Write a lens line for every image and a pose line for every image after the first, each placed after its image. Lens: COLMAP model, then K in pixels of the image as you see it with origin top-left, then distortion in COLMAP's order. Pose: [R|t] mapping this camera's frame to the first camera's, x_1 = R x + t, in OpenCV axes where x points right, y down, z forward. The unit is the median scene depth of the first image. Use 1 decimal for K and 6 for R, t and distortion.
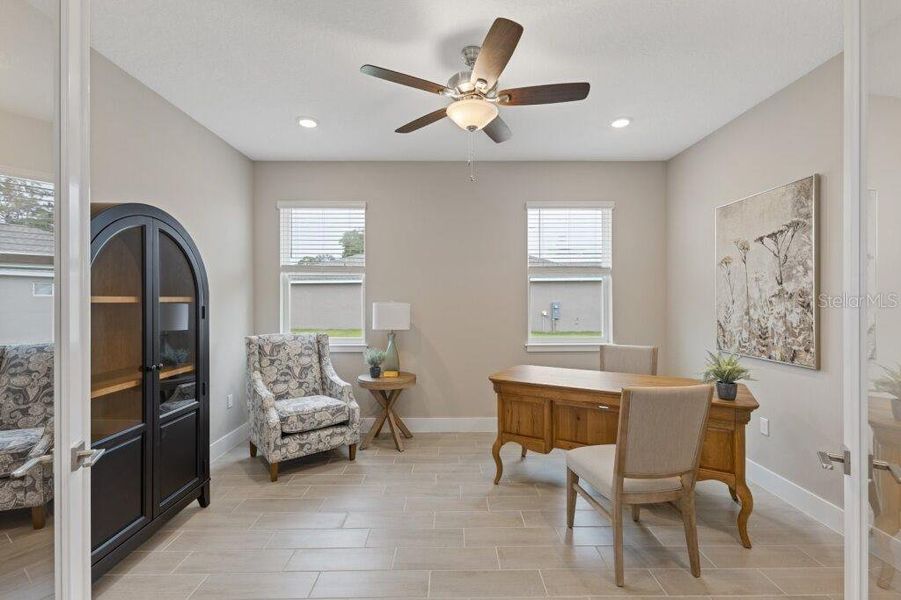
lens RADIAL K [[395.5, 0, 463.7], [0, 395.5, 296.9], [0, 0, 1]] dist [0.013178, -0.002459]
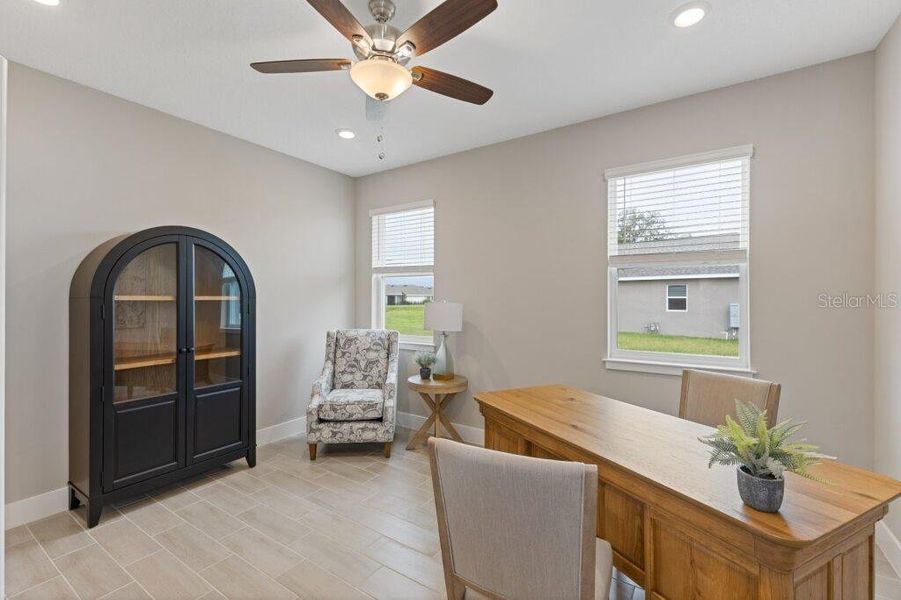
lens RADIAL K [[395.5, 0, 447.4], [0, 395.5, 298.1], [0, 0, 1]] dist [0.013178, -0.002459]
pose [[0.823899, 0.003500, -0.566726, 0.410386], [-0.000264, 0.999983, 0.005792, -0.001352], [0.566737, -0.004622, 0.823886, 0.252235]]
